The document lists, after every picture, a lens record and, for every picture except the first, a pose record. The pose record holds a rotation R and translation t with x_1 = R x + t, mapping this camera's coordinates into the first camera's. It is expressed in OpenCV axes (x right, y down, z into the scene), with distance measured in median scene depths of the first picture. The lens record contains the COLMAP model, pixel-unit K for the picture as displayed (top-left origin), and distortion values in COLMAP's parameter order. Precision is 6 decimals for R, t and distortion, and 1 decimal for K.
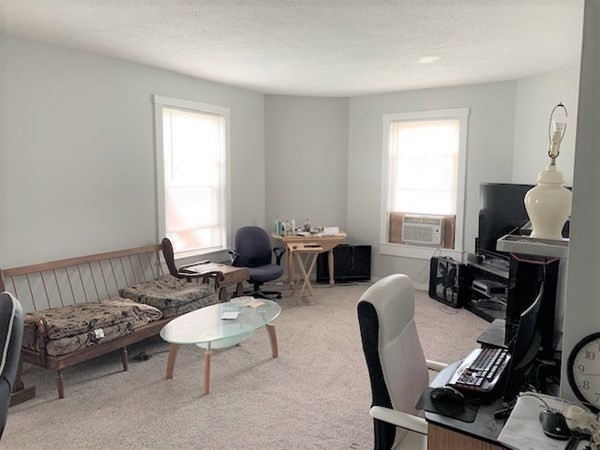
lens RADIAL K [[458.4, 0, 300.0], [0, 458.4, 225.0], [0, 0, 1]] dist [0.074490, -0.117164]
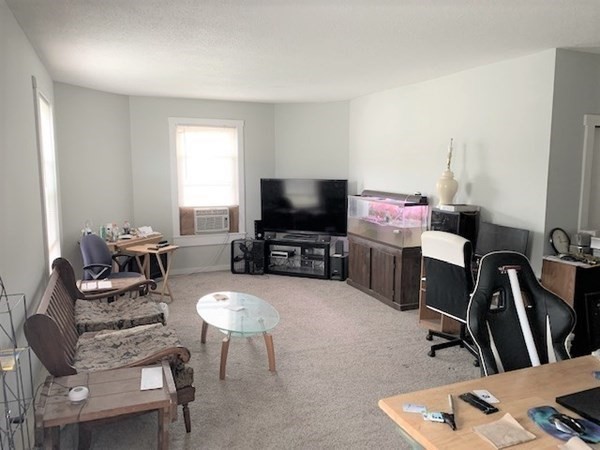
lens RADIAL K [[481.1, 0, 300.0], [0, 481.1, 225.0], [0, 0, 1]] dist [-0.001343, -0.000019]
pose [[0.520504, -0.112847, 0.846370, -0.657323], [0.095434, 0.992706, 0.073668, -0.045890], [-0.848510, 0.042428, 0.527476, 0.167763]]
